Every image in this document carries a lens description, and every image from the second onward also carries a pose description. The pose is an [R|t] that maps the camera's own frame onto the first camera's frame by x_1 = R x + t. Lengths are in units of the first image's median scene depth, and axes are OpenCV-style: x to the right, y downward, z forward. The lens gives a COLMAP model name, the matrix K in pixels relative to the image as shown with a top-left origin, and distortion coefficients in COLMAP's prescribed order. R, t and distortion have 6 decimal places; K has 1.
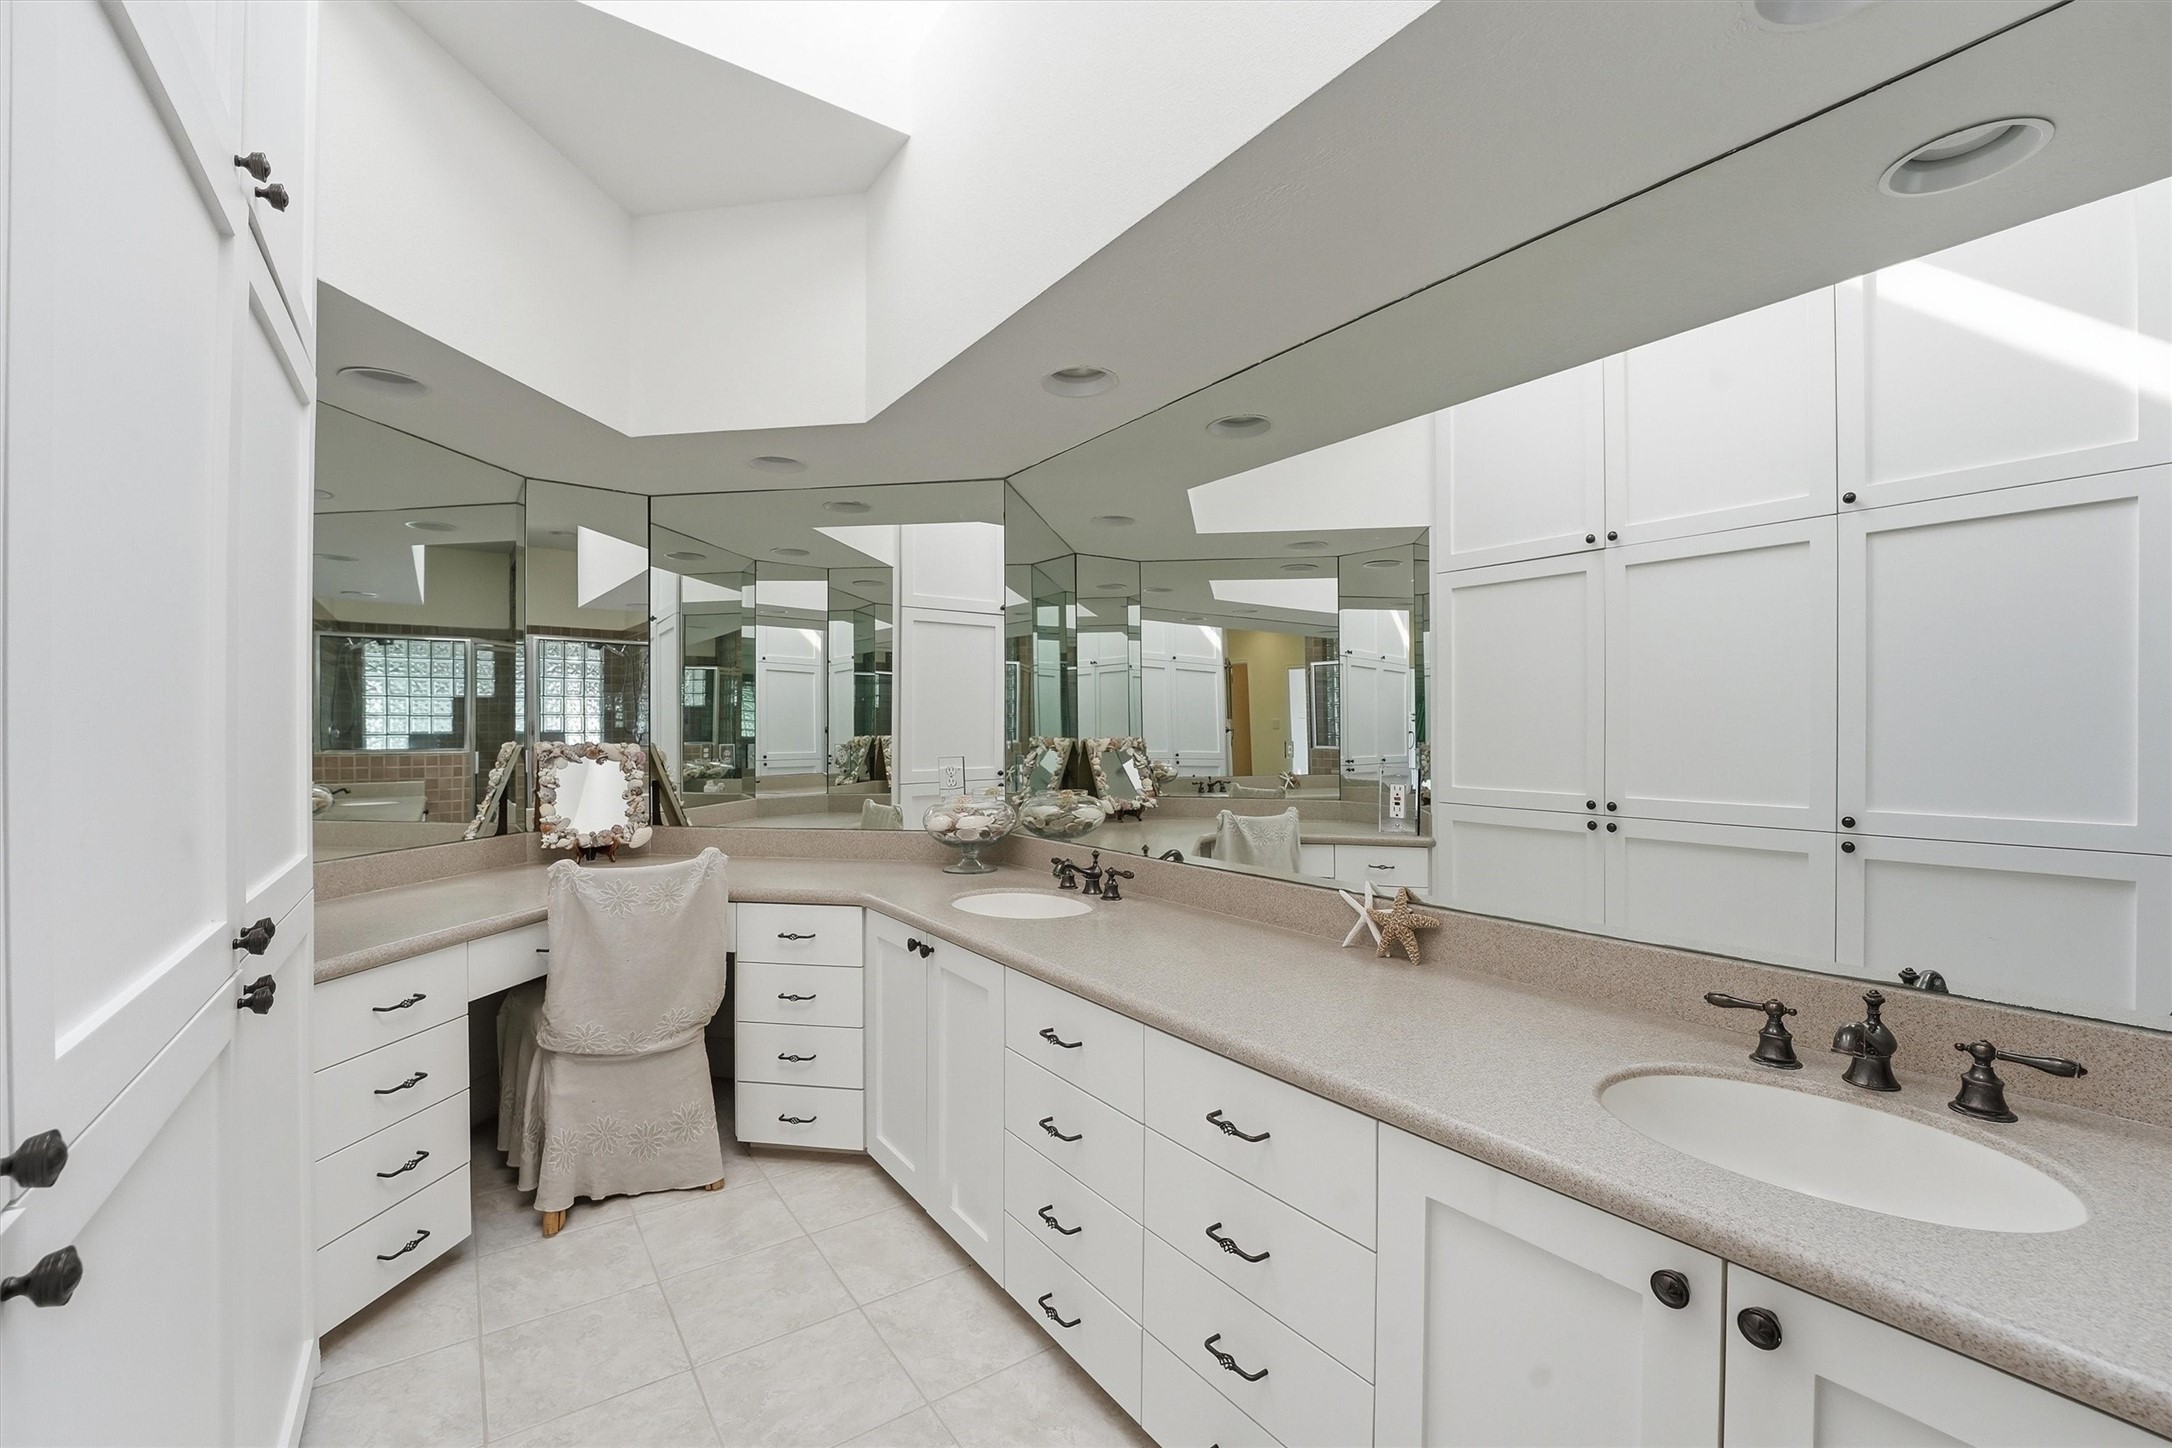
lens RADIAL K [[887.8, 0, 1065.3], [0, 887.8, 733.4], [0, 0, 1]] dist [-0.023742, 0.000163]
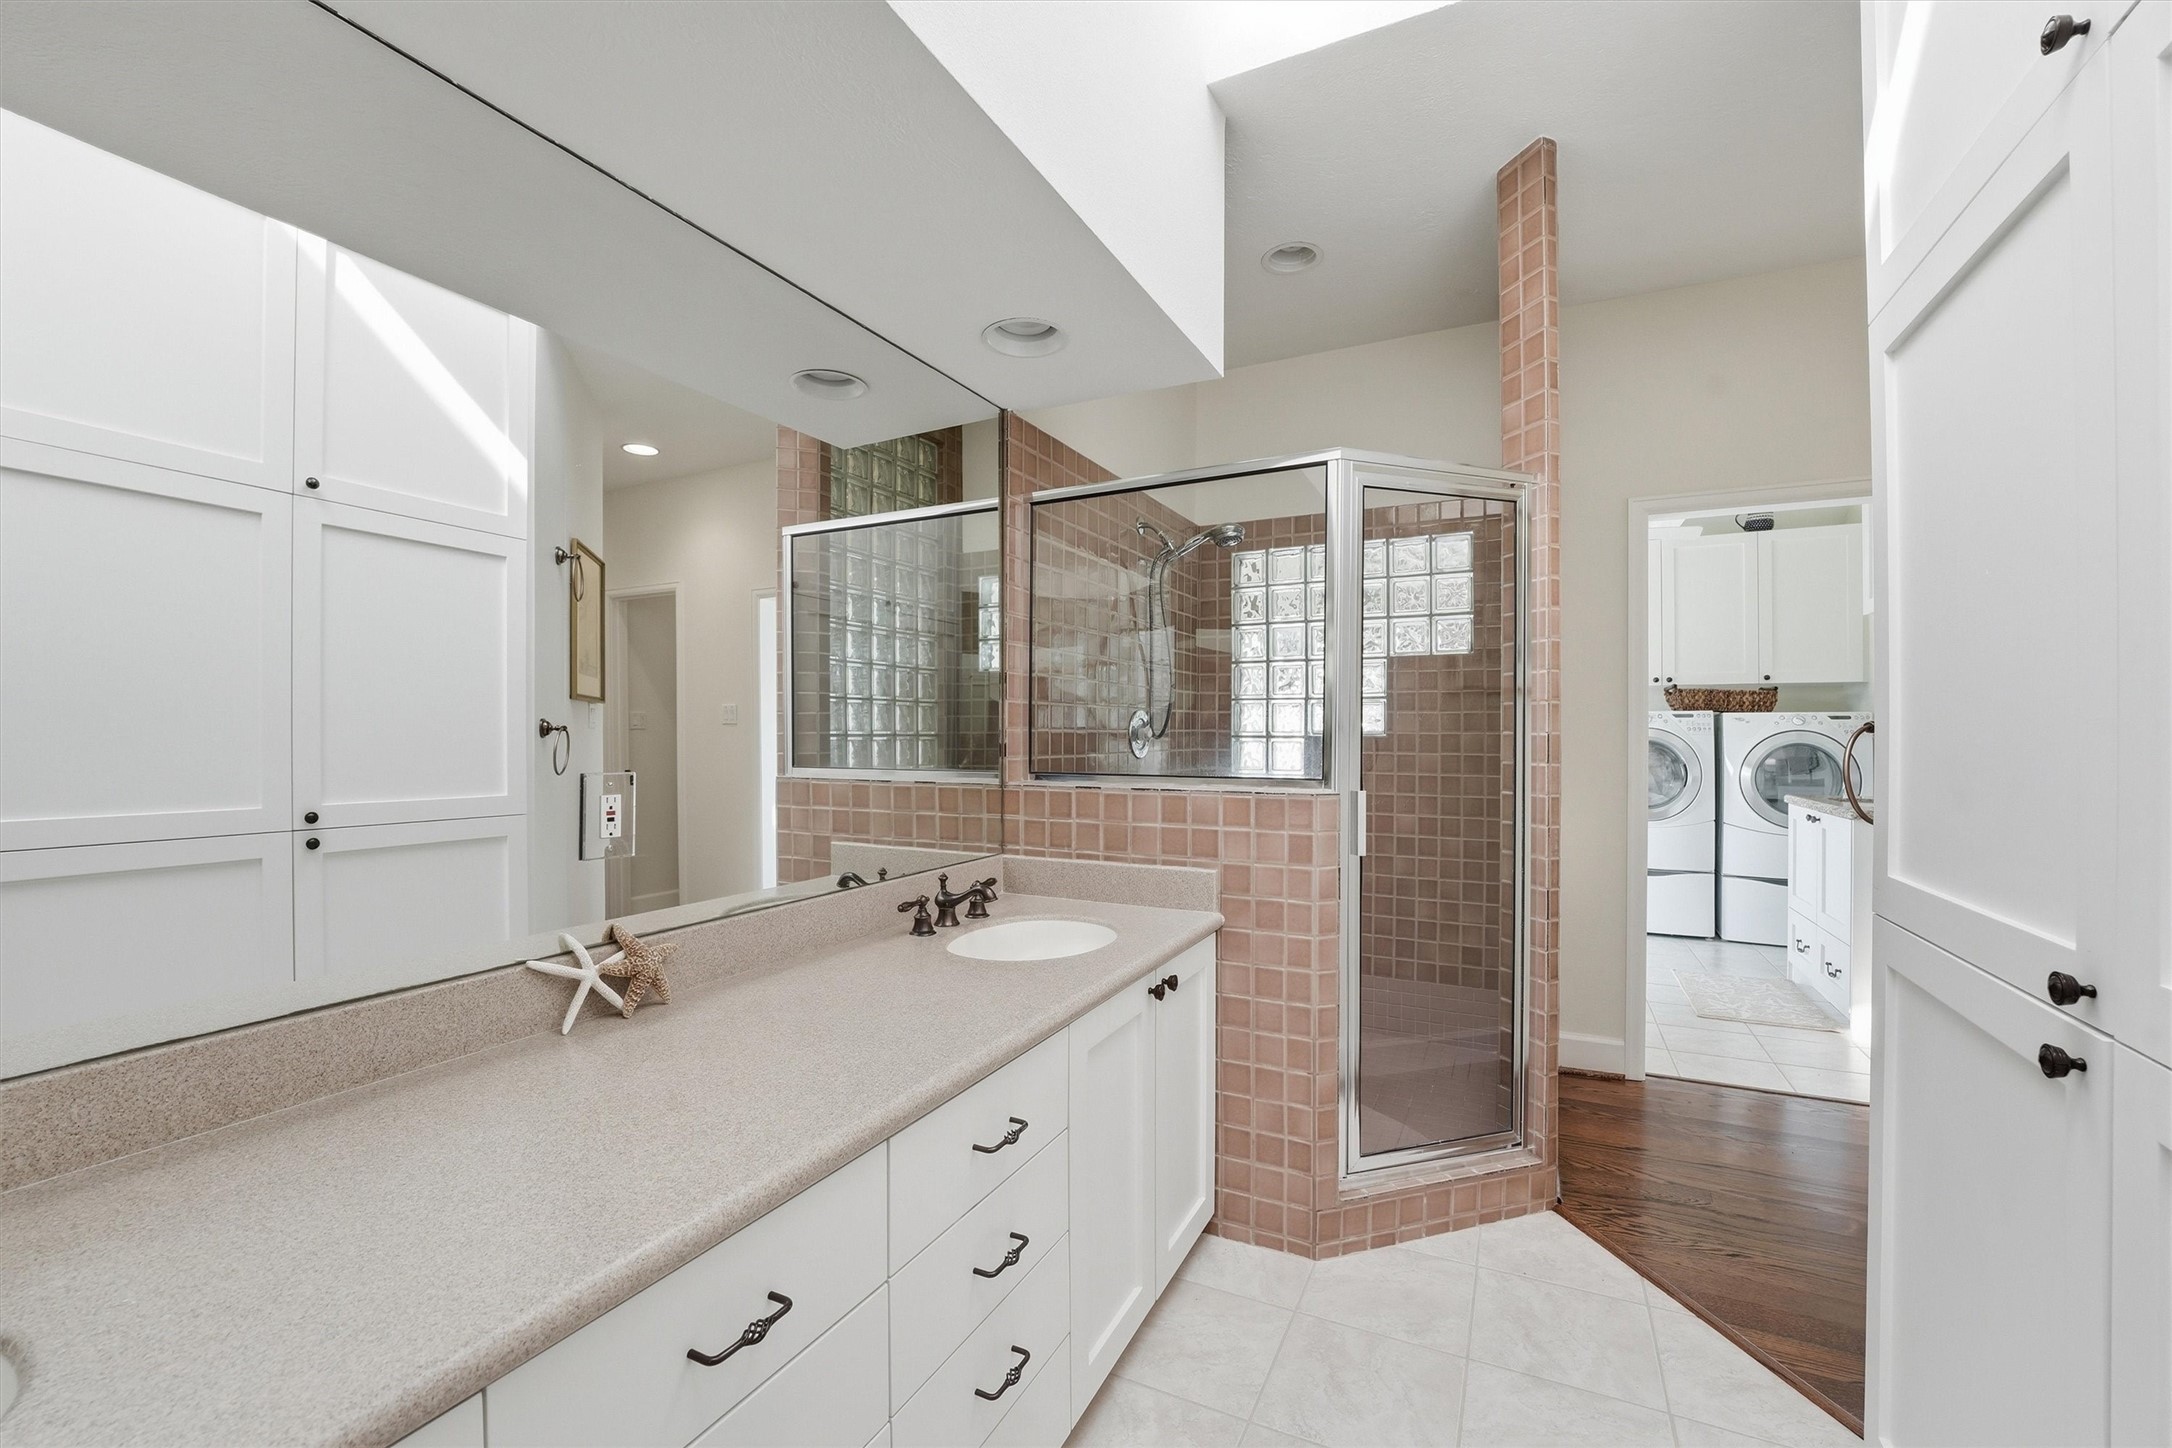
lens RADIAL K [[887.8, 0, 1065.3], [0, 887.8, 733.4], [0, 0, 1]] dist [-0.023742, 0.000163]
pose [[-0.500641, -0.003355, 0.865649, -0.440618], [-0.010412, 0.999943, -0.002146, 0.001225], [-0.865593, -0.010087, -0.500647, 0.927707]]
